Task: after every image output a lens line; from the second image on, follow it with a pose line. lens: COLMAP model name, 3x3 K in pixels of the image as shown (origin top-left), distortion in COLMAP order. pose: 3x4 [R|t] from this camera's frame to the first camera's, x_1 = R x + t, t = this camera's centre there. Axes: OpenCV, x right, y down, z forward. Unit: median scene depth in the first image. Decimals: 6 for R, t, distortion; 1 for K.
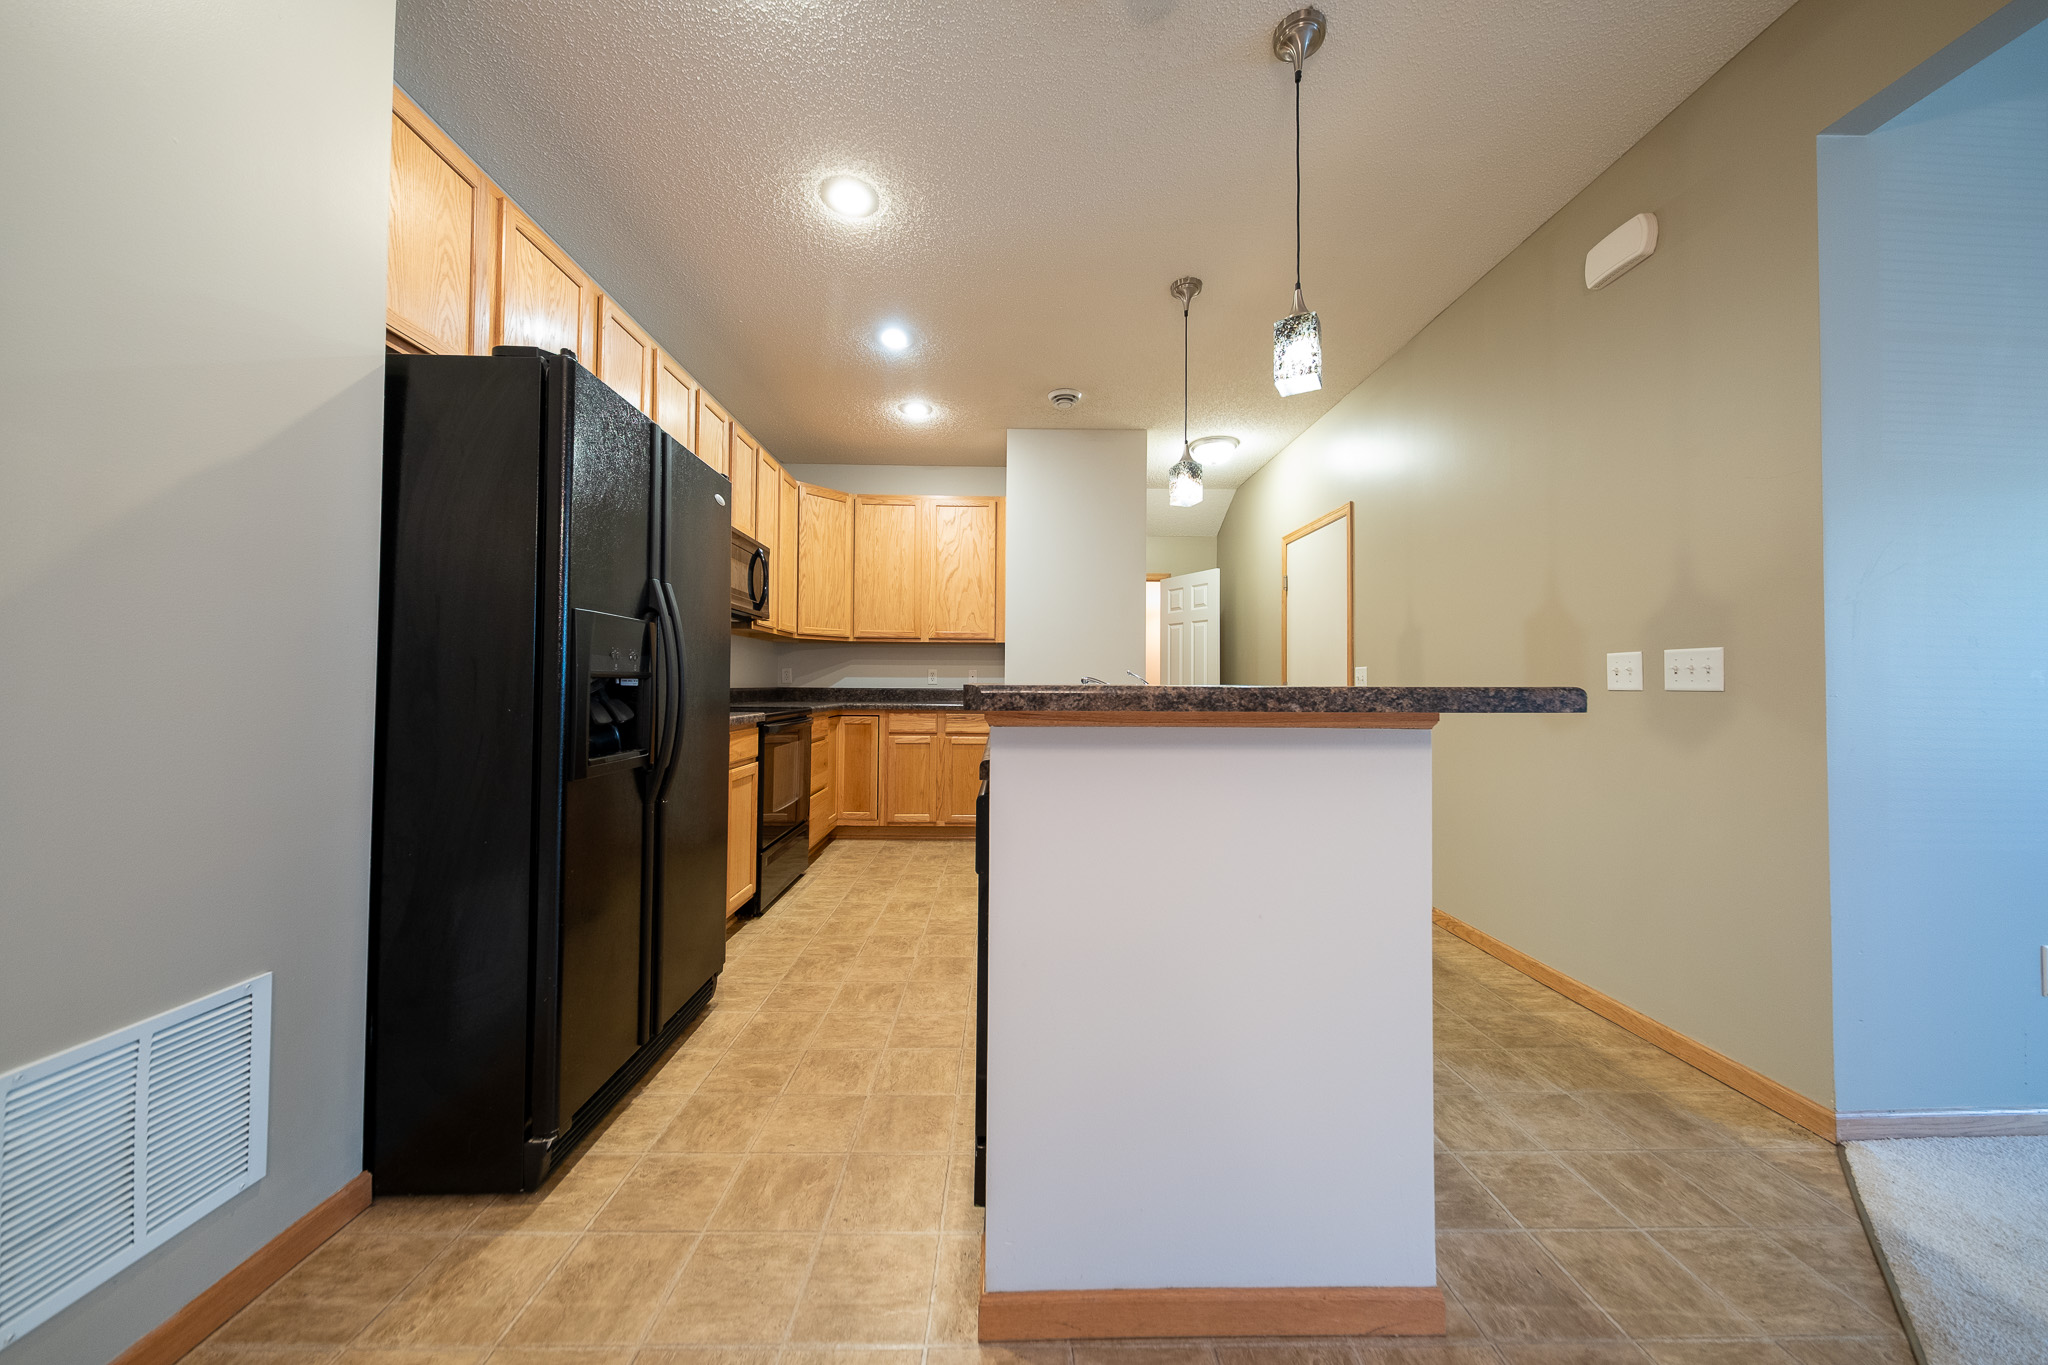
lens RADIAL K [[687.7, 0, 1013.6], [0, 687.7, 677.3], [0, 0, 1]] dist [0.000165, -0.000030]
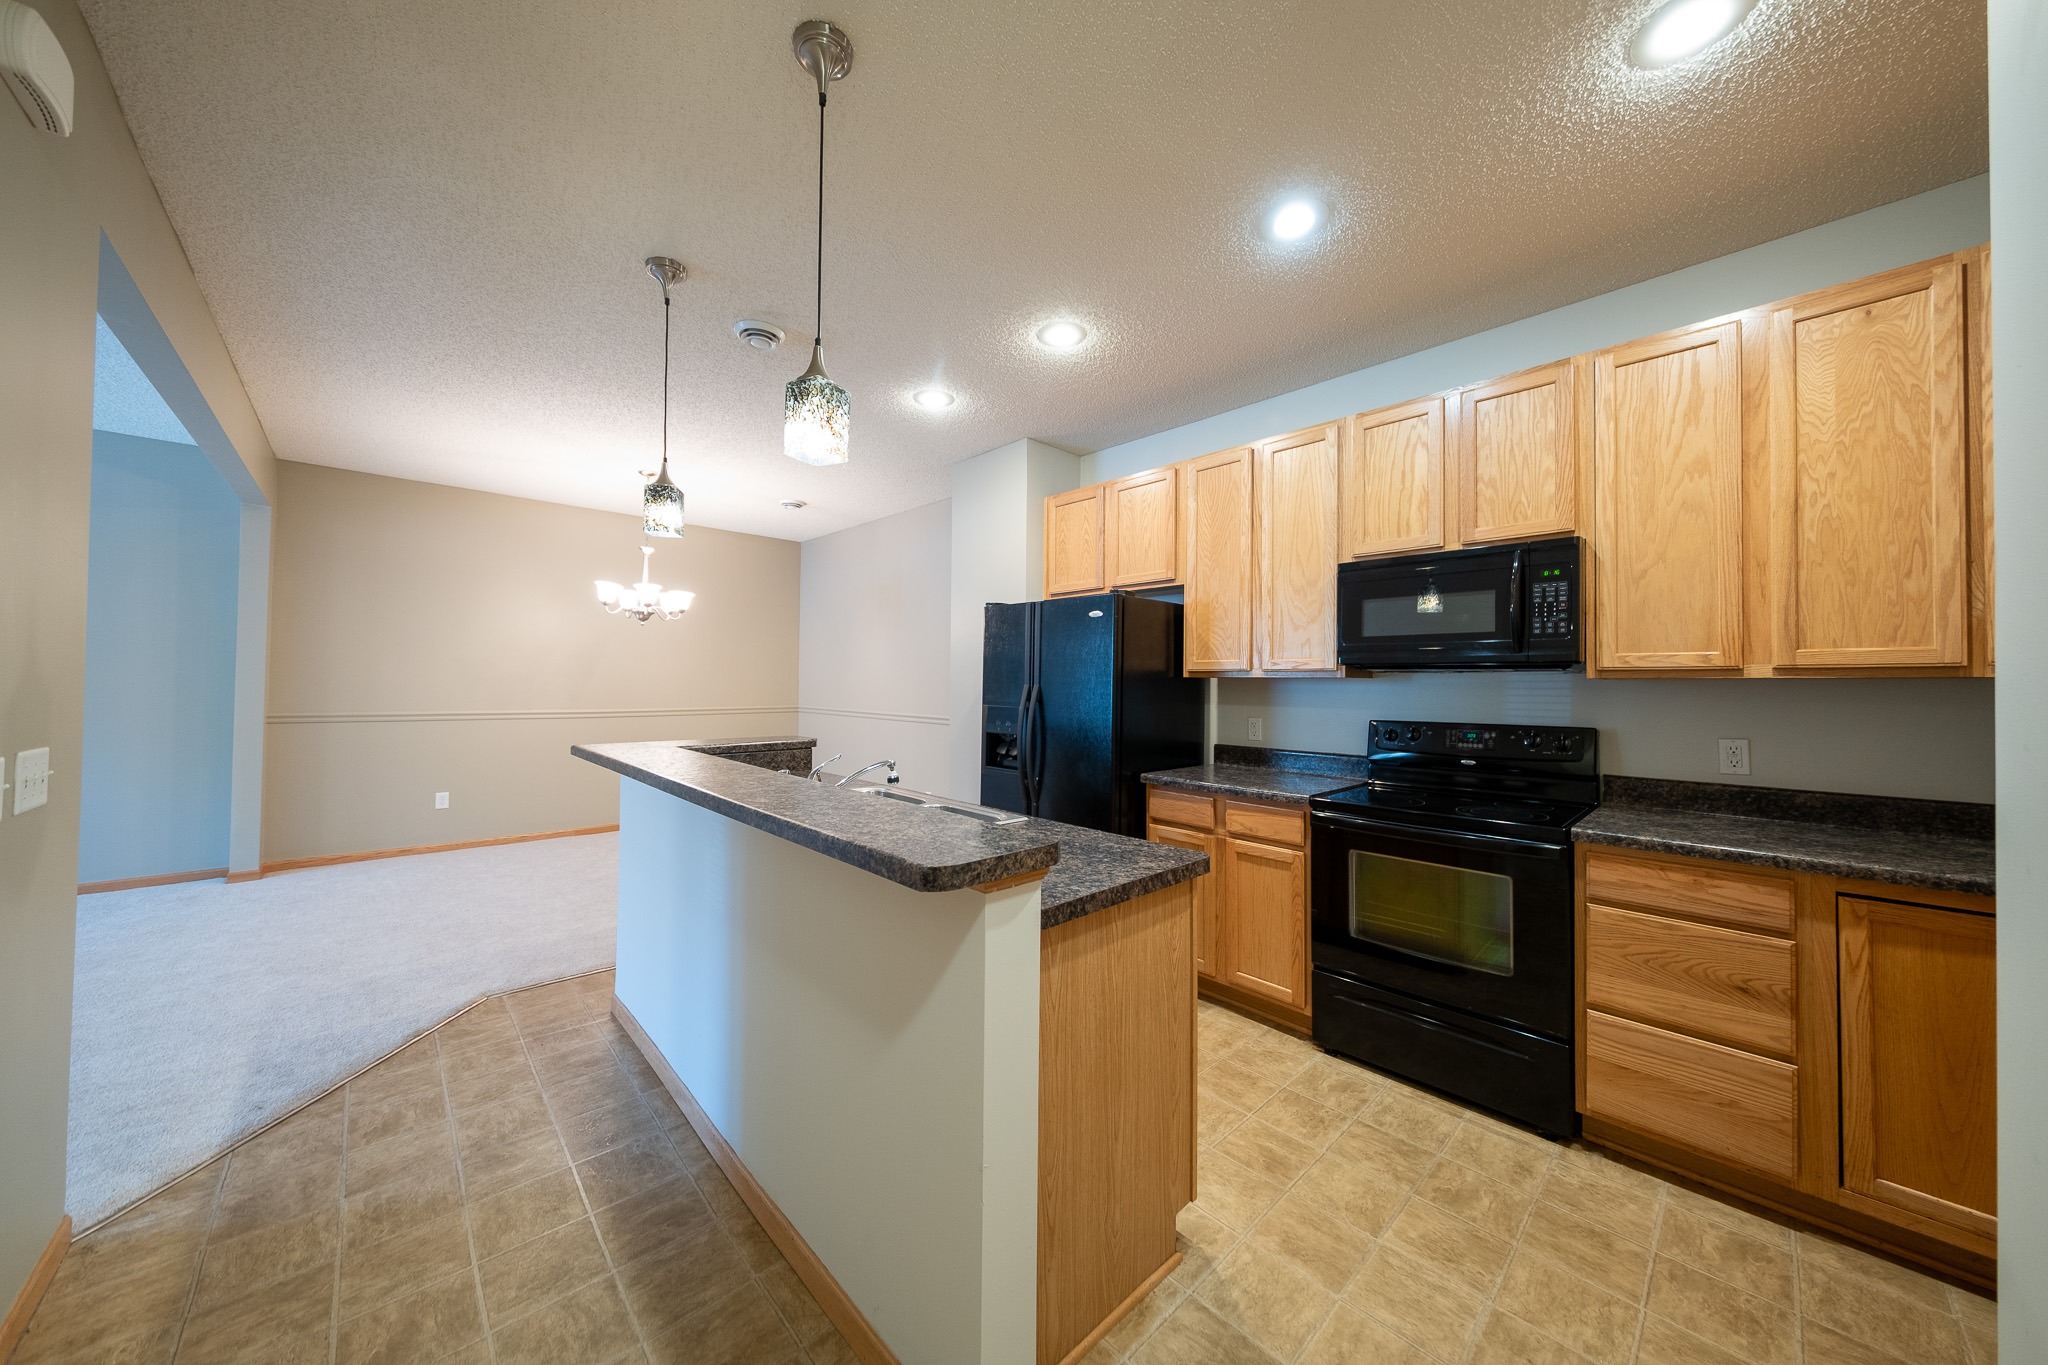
lens RADIAL K [[691.7, 0, 1021.3], [0, 691.7, 668.9], [0, 0, 1]] dist [-0.000381, -0.000008]
pose [[-0.735336, -0.029752, -0.677049, 0.706714], [-0.007695, 0.999338, -0.035557, -0.103595], [0.677658, -0.020936, -0.735079, 2.151179]]
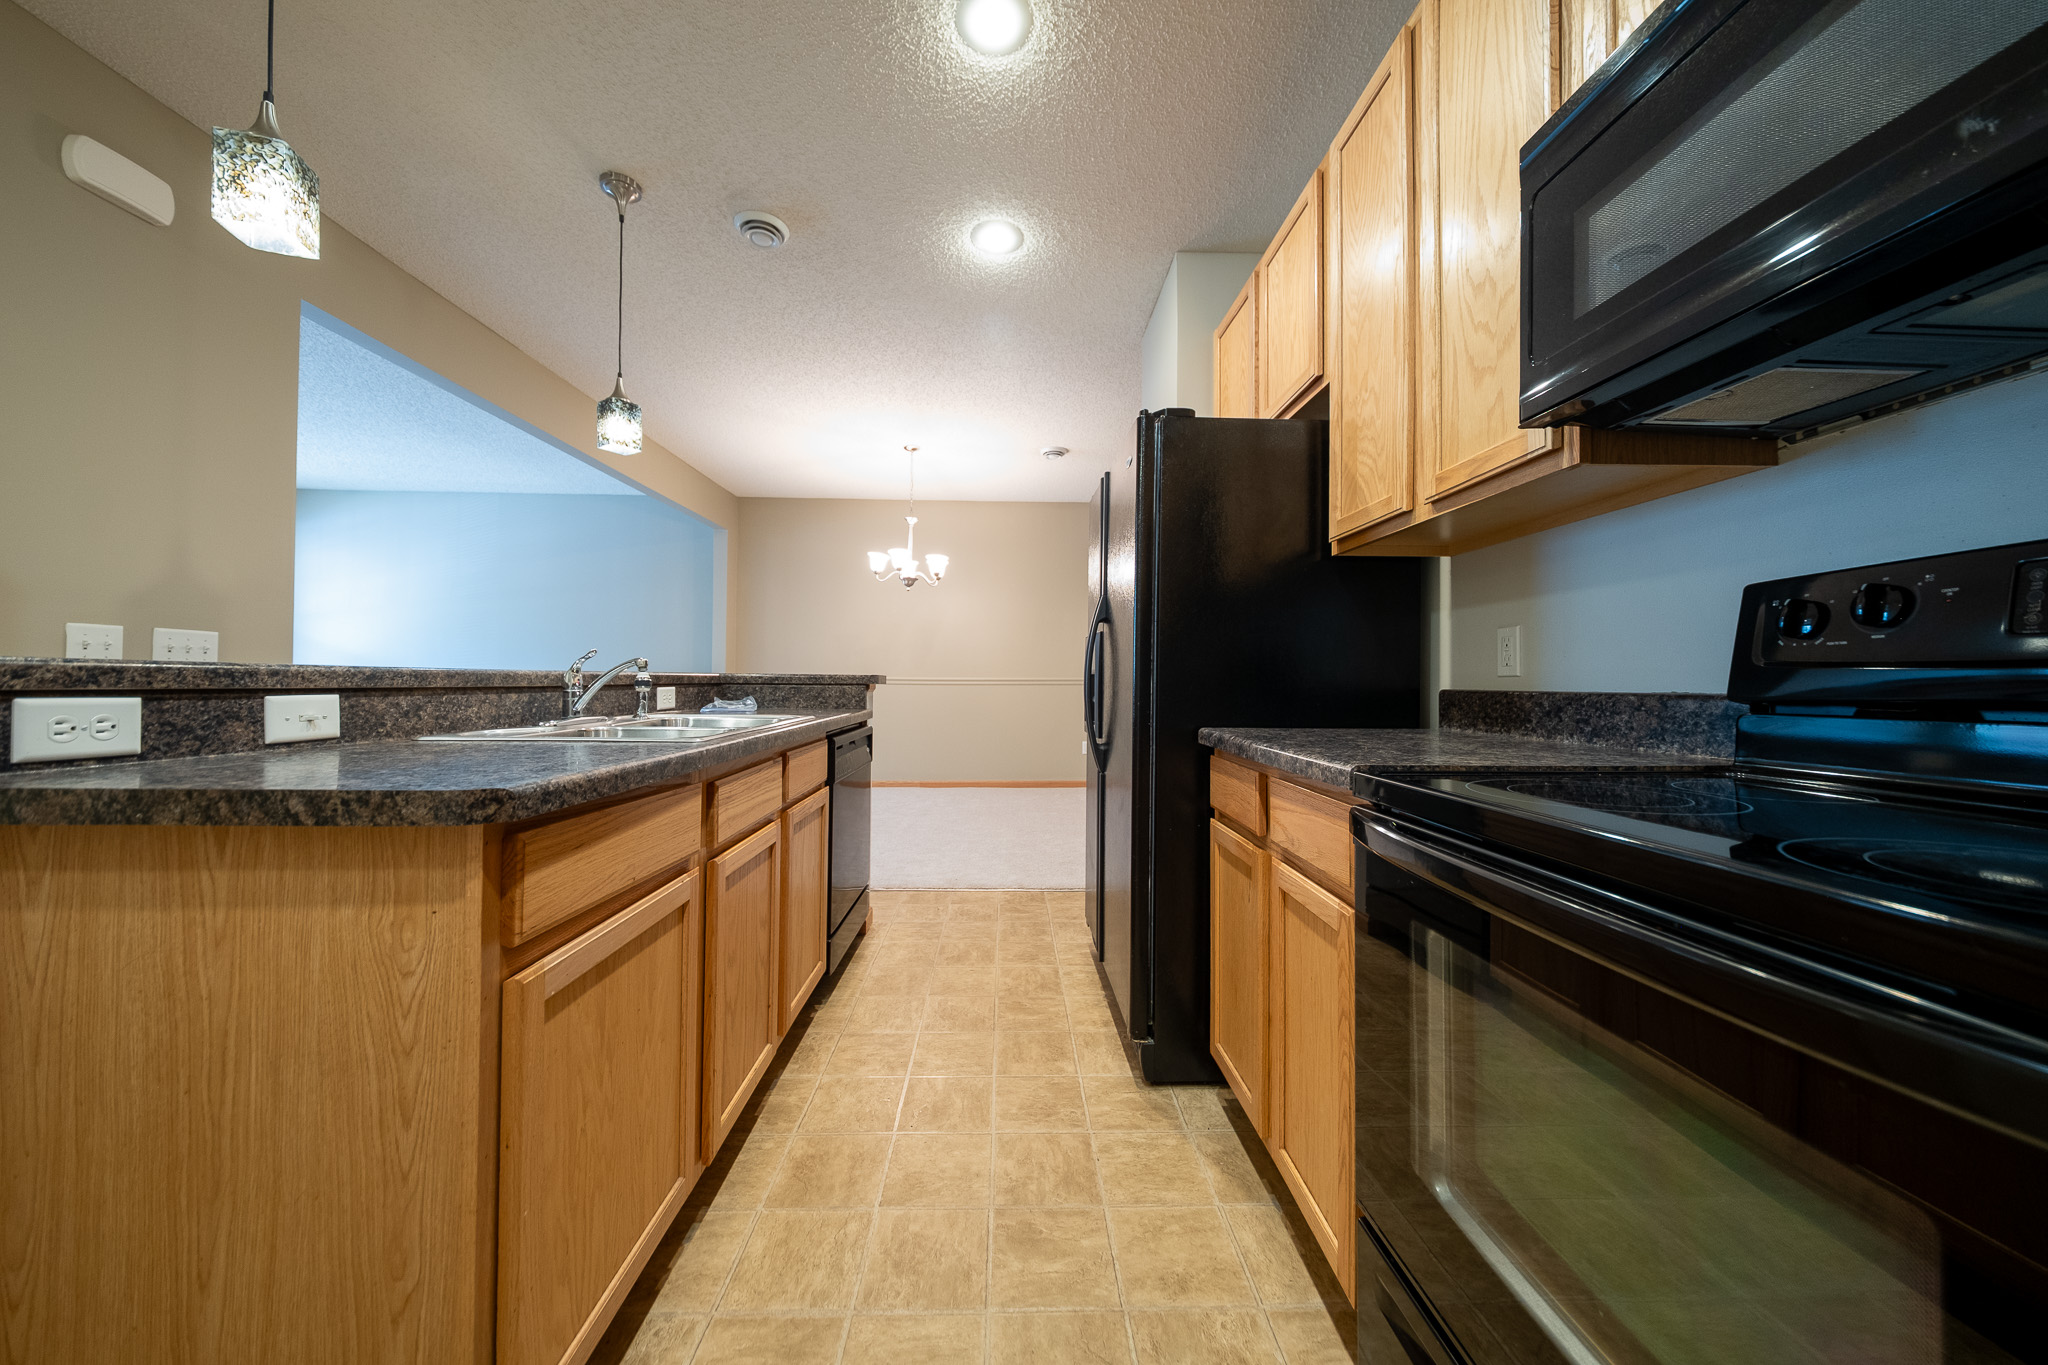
lens RADIAL K [[687.7, 0, 1013.6], [0, 687.7, 677.3], [0, 0, 1]] dist [0.000165, -0.000030]
pose [[-0.999838, -0.017757, -0.002922, -0.319828], [-0.017697, 0.999657, -0.019301, 0.032291], [0.003263, -0.019246, -0.999809, 2.055225]]
